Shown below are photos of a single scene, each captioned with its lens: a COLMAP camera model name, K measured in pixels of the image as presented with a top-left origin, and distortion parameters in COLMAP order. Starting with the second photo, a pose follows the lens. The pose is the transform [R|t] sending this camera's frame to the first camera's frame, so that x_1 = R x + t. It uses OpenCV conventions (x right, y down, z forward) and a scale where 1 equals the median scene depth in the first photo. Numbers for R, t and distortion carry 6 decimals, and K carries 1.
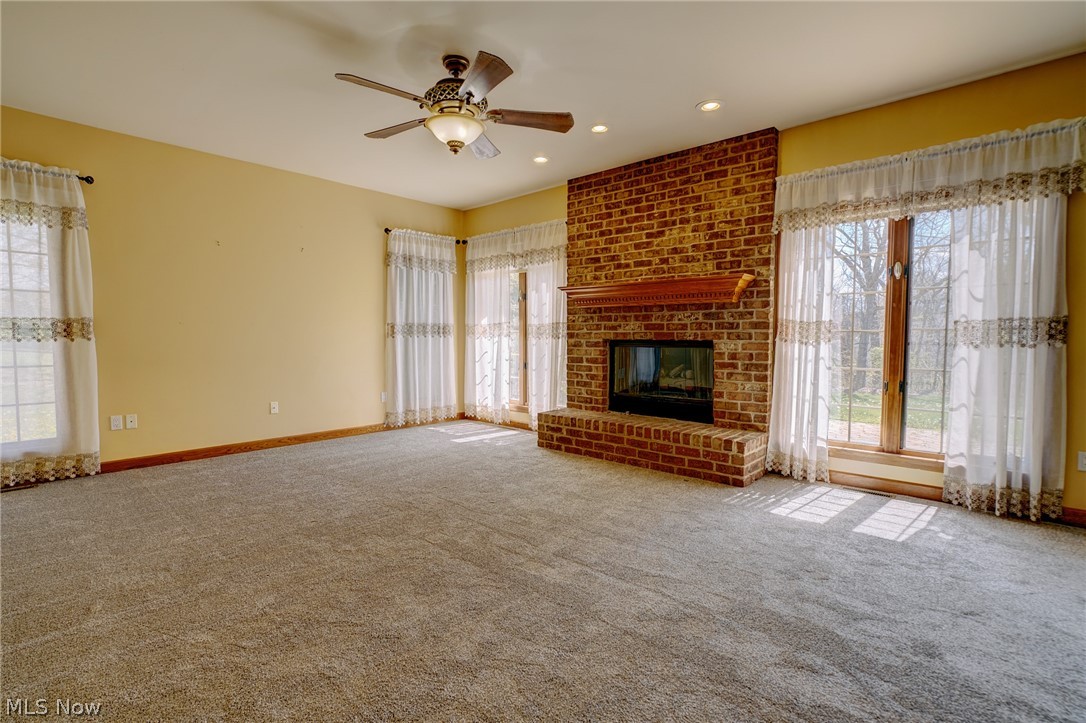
lens RADIAL K [[500.7, 0, 546.1], [0, 500.7, 361.9], [0, 0, 1]] dist [-0.027701, 0.013871]
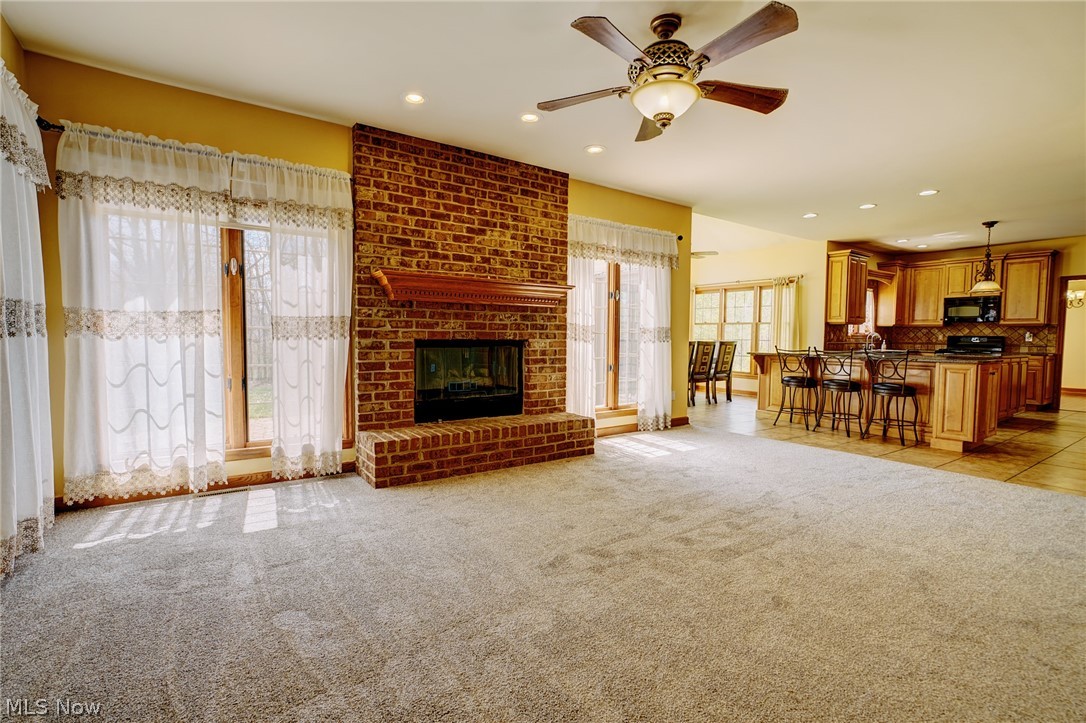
lens RADIAL K [[500.7, 0, 537.4], [0, 500.7, 362.5], [0, 0, 1]] dist [-0.027701, 0.013871]
pose [[0.237177, -0.052258, 0.970060, -0.788347], [0.042505, 0.998154, 0.043379, -0.040801], [-0.970536, 0.030944, 0.238961, 0.732251]]
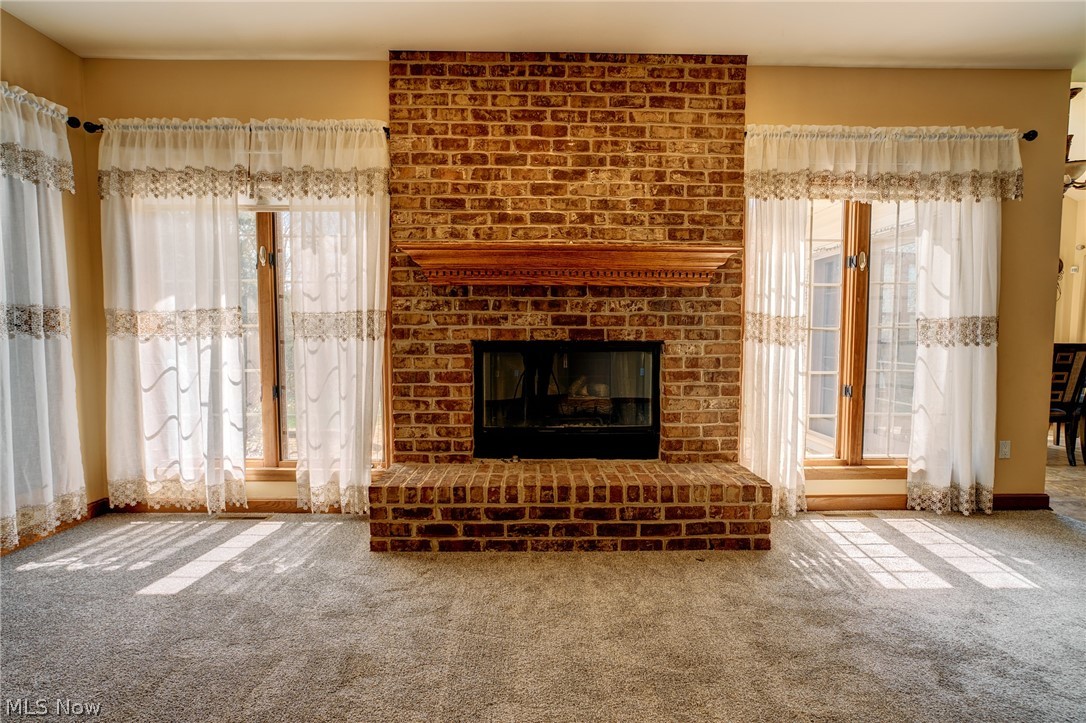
lens RADIAL K [[500.7, 0, 541.3], [0, 500.7, 363.3], [0, 0, 1]] dist [-0.027701, 0.013871]
pose [[0.734669, -0.039206, 0.677292, -0.274685], [0.035260, 0.999186, 0.019592, -0.032446], [-0.677509, 0.009488, 0.735453, 0.620514]]
